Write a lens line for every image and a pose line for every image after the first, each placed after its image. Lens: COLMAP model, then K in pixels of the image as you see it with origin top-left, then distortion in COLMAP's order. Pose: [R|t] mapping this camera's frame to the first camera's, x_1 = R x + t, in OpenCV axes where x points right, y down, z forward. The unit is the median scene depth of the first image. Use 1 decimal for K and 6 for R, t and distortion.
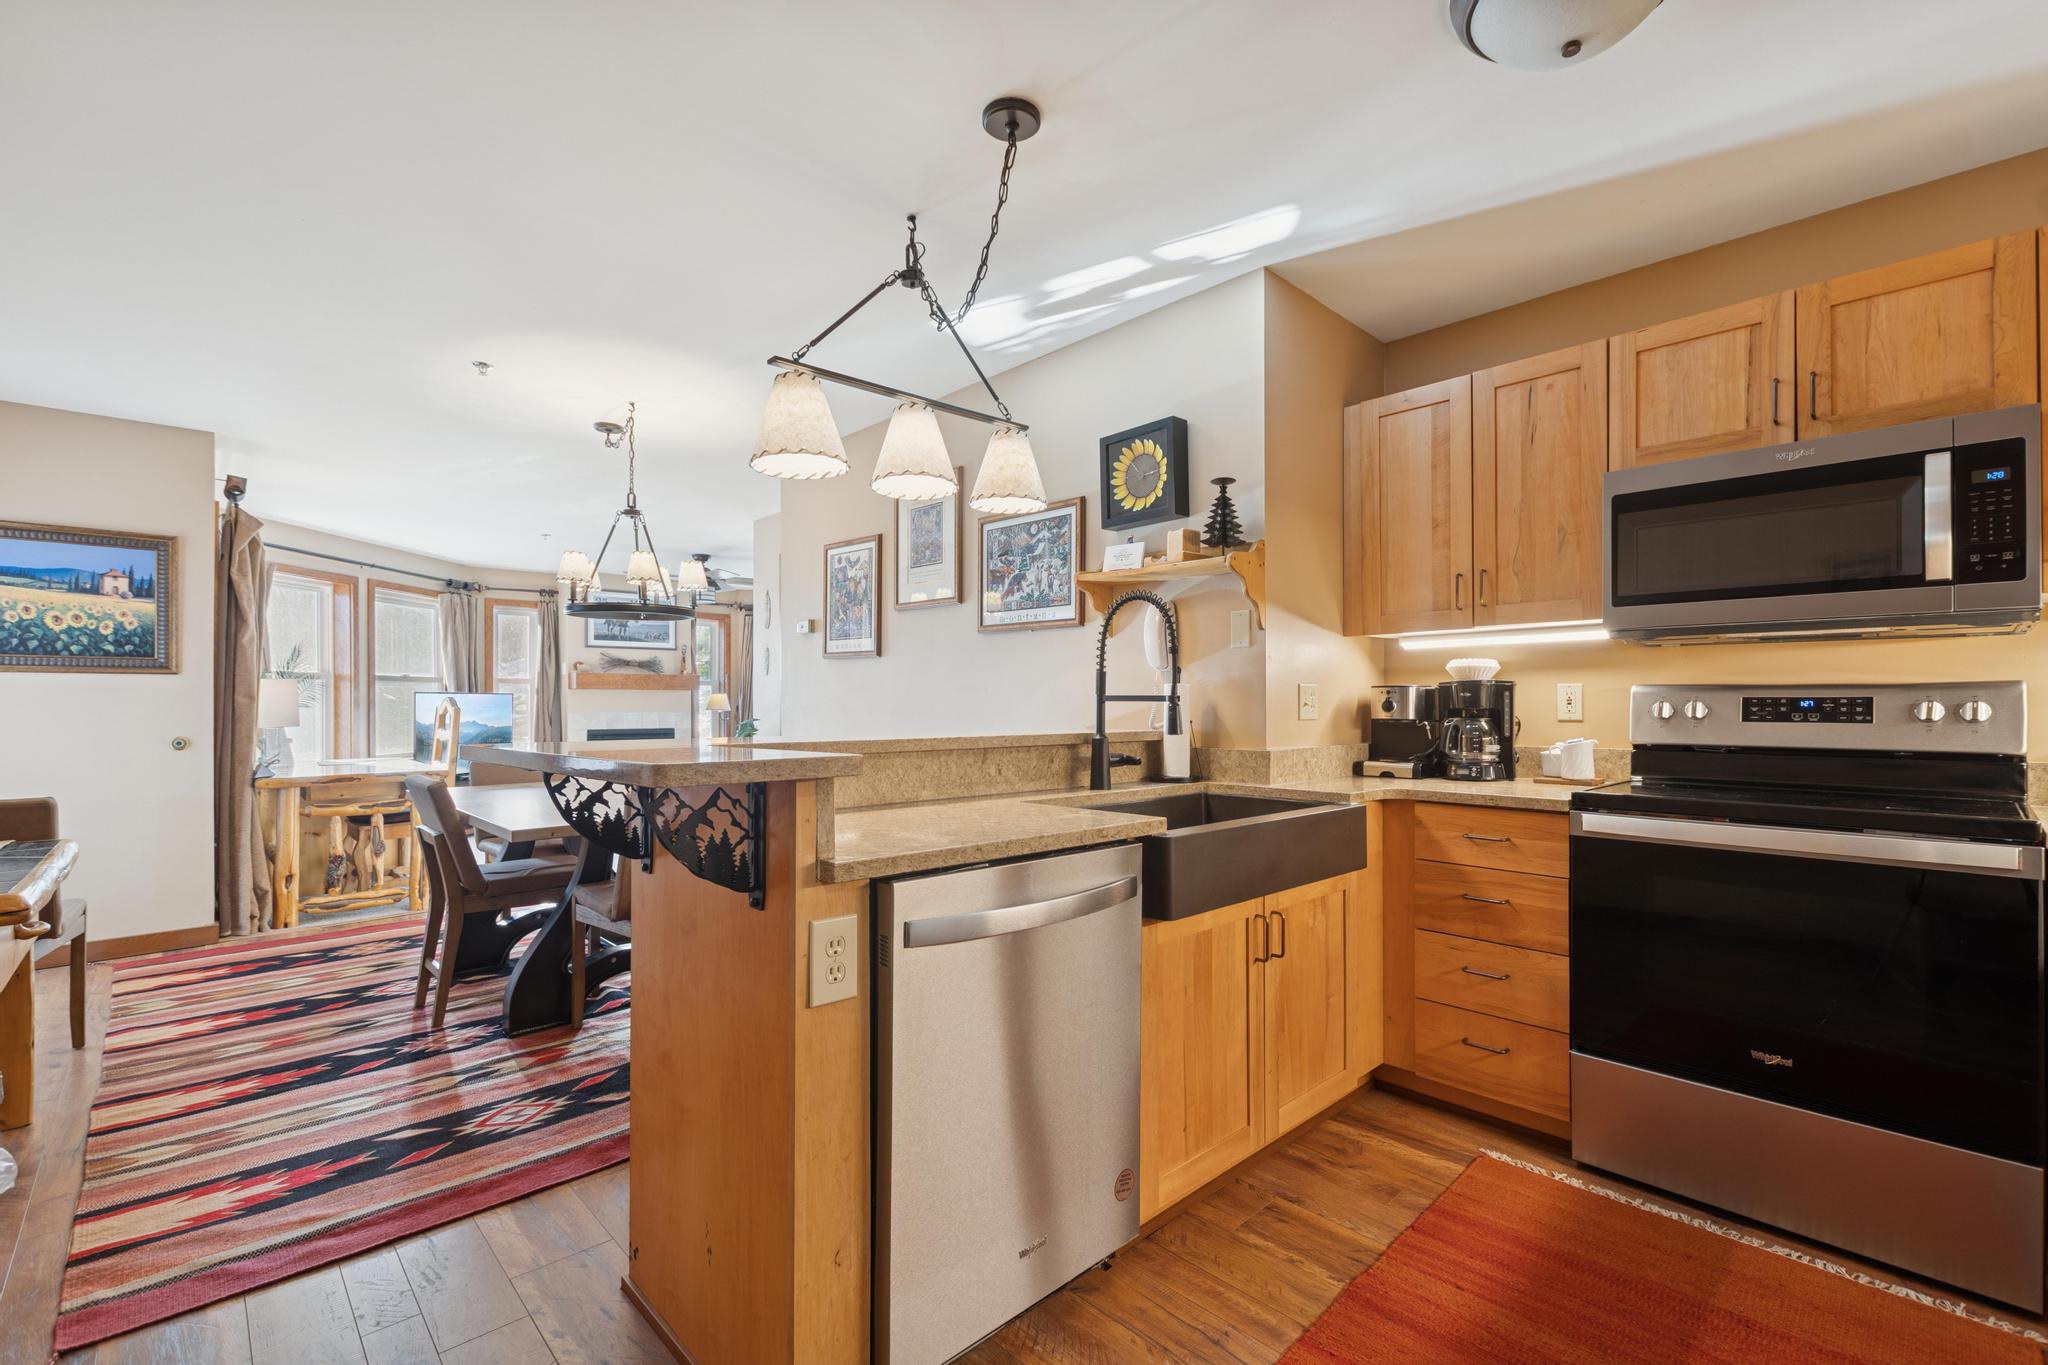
lens RADIAL K [[905.5, 0, 1038.8], [0, 905.5, 685.7], [0, 0, 1]] dist [0.010375, -0.003186]
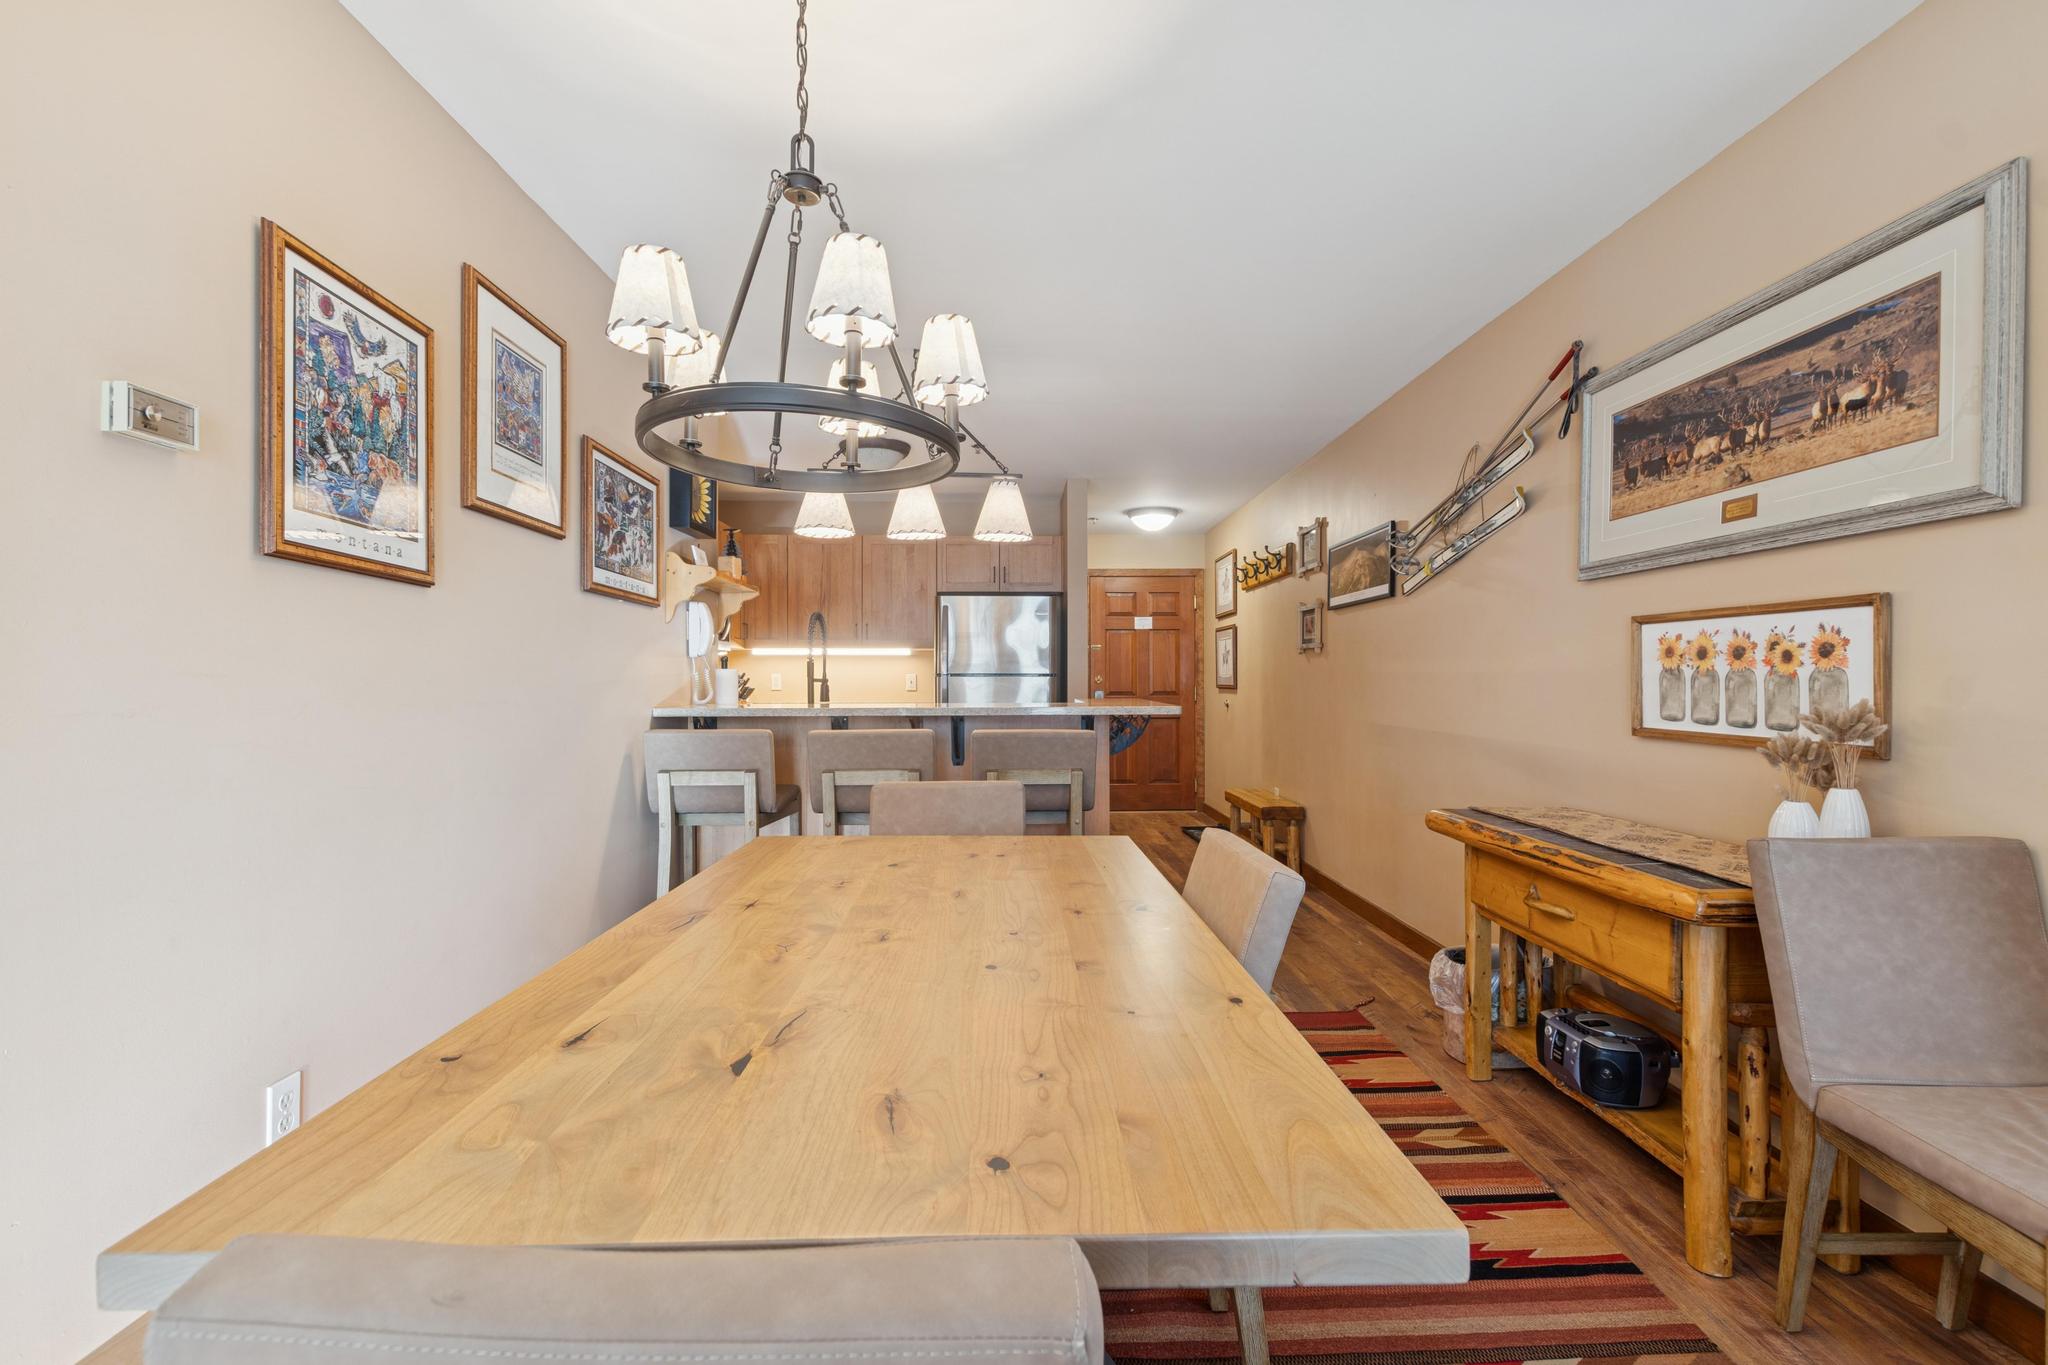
lens RADIAL K [[905.5, 0, 1025.5], [0, 905.5, 687.2], [0, 0, 1]] dist [0.010375, -0.003186]
pose [[-0.737749, -0.000329, 0.675075, -0.899697], [-0.009112, 0.999914, -0.009470, 0.027330], [-0.675014, -0.013138, -0.737688, 1.408052]]
